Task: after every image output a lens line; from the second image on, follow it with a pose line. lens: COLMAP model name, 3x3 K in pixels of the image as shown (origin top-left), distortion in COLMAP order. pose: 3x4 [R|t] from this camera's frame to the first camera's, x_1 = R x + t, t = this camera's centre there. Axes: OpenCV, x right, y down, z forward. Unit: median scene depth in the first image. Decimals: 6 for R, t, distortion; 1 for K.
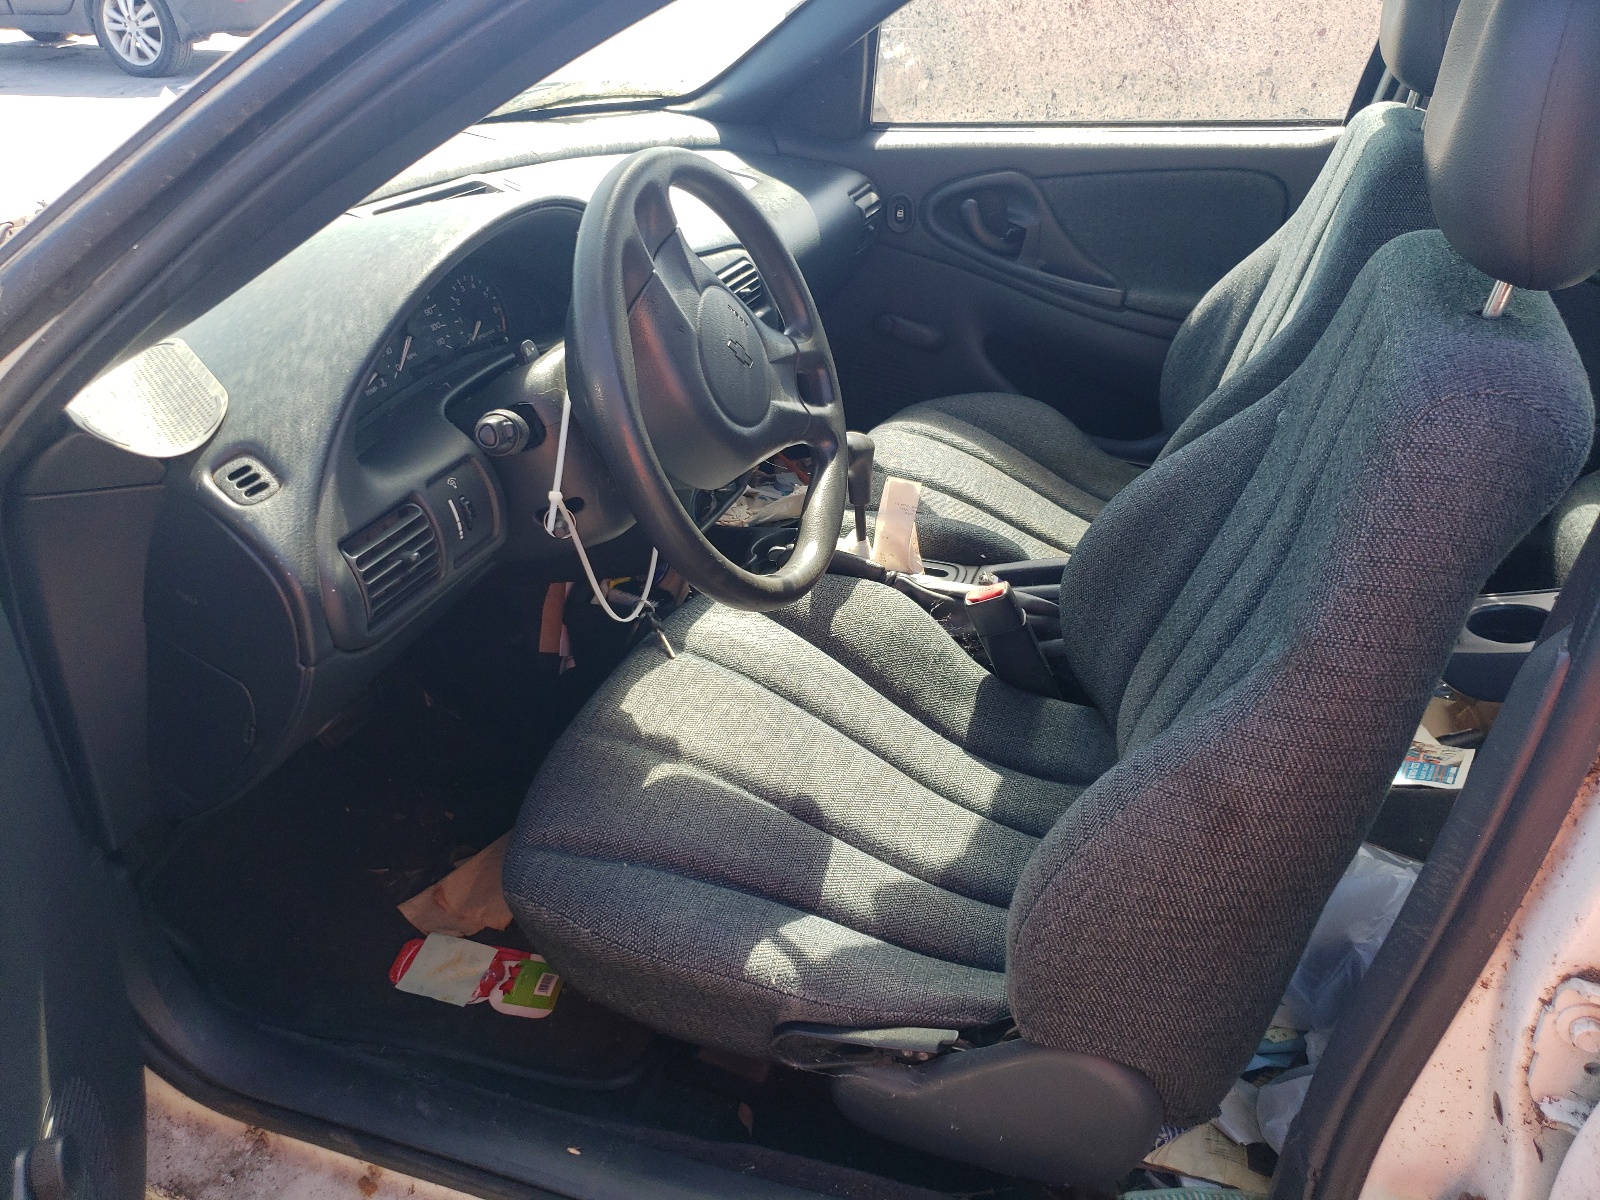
lens RADIAL K [[1197.2, 0, 800.0], [0, 1197.2, 600.0], [0, 0, 1]] dist [0.018735, -0.000500]
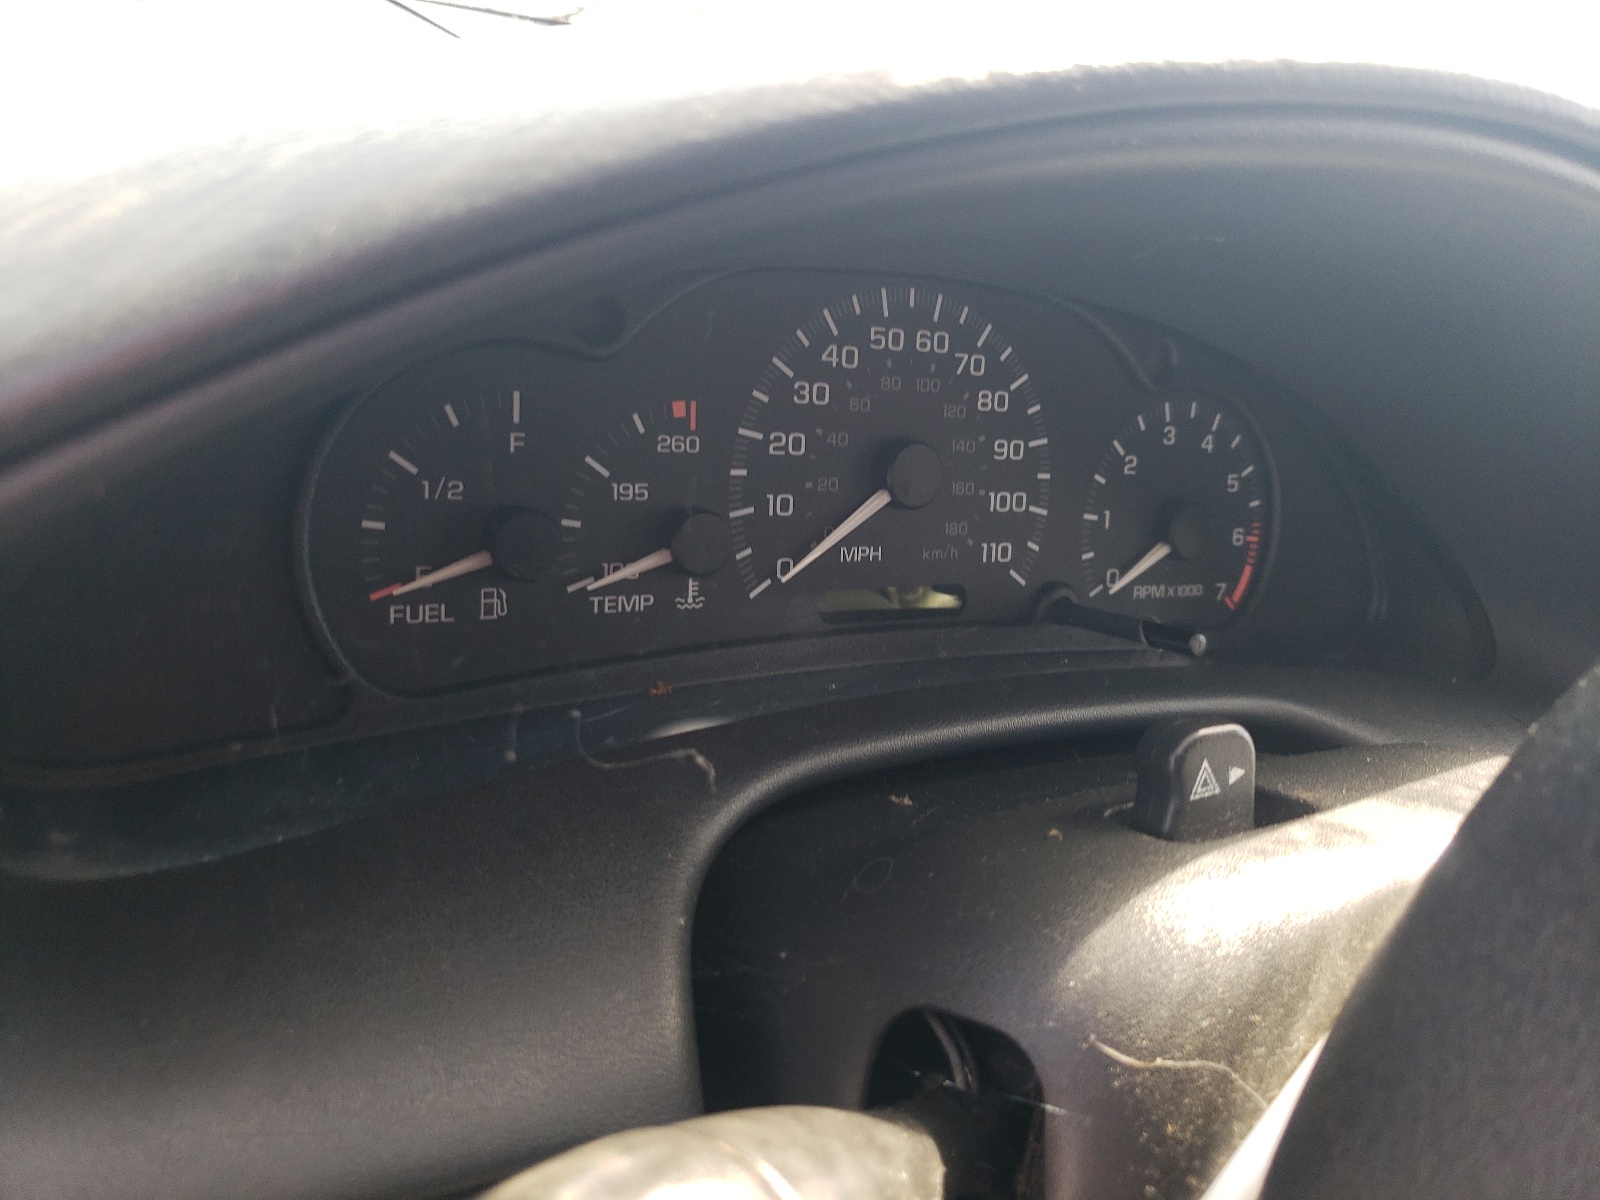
lens RADIAL K [[1197.2, 0, 800.0], [0, 1197.2, 600.0], [0, 0, 1]] dist [0.018735, -0.000500]
pose [[0.713807, 0.404784, -0.571515, -0.157289], [-0.498470, 0.866864, -0.008607, -0.176086], [0.491942, 0.291027, 0.820546, 0.726727]]
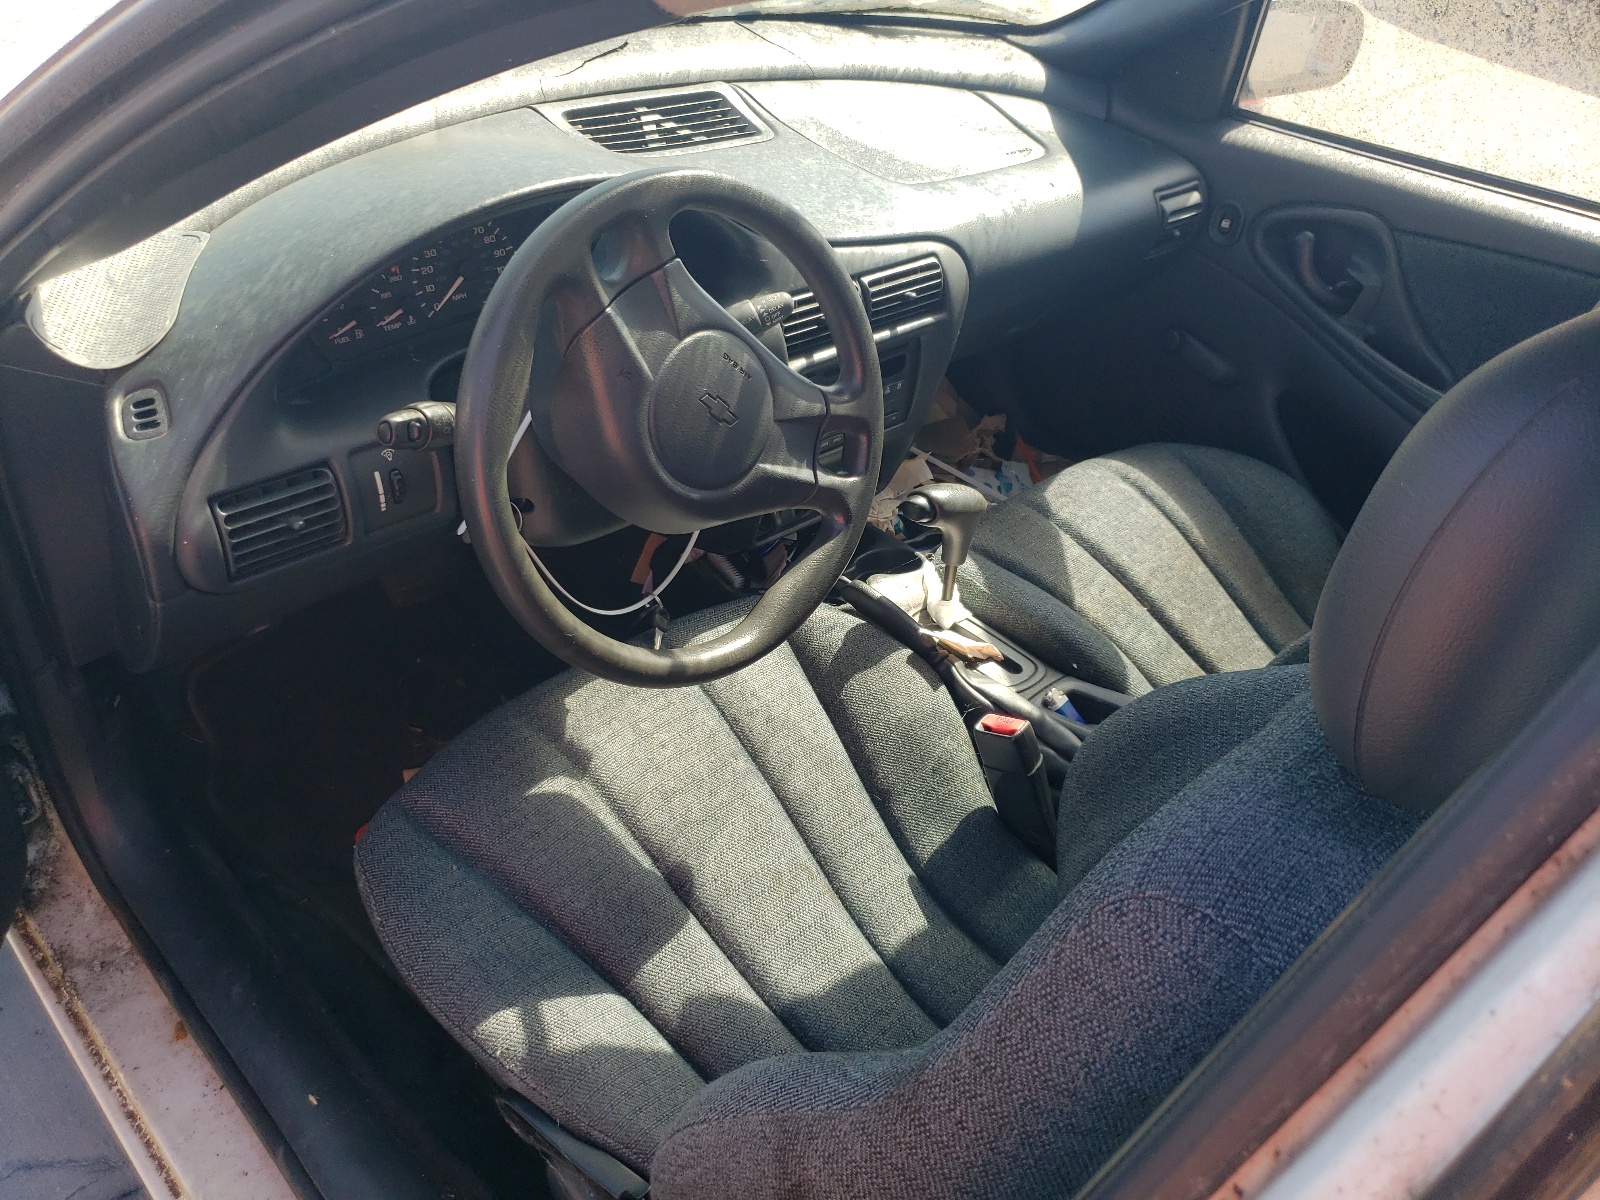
lens RADIAL K [[1216.0, 0, 821.1], [0, 1216.0, 594.4], [0, 0, 1]] dist [-0.032360, 0.084841]
pose [[0.886472, 0.360744, -0.289880, 0.296812], [-0.321948, 0.930692, 0.173670, -0.233800], [0.332440, -0.060627, 0.941174, 0.149934]]
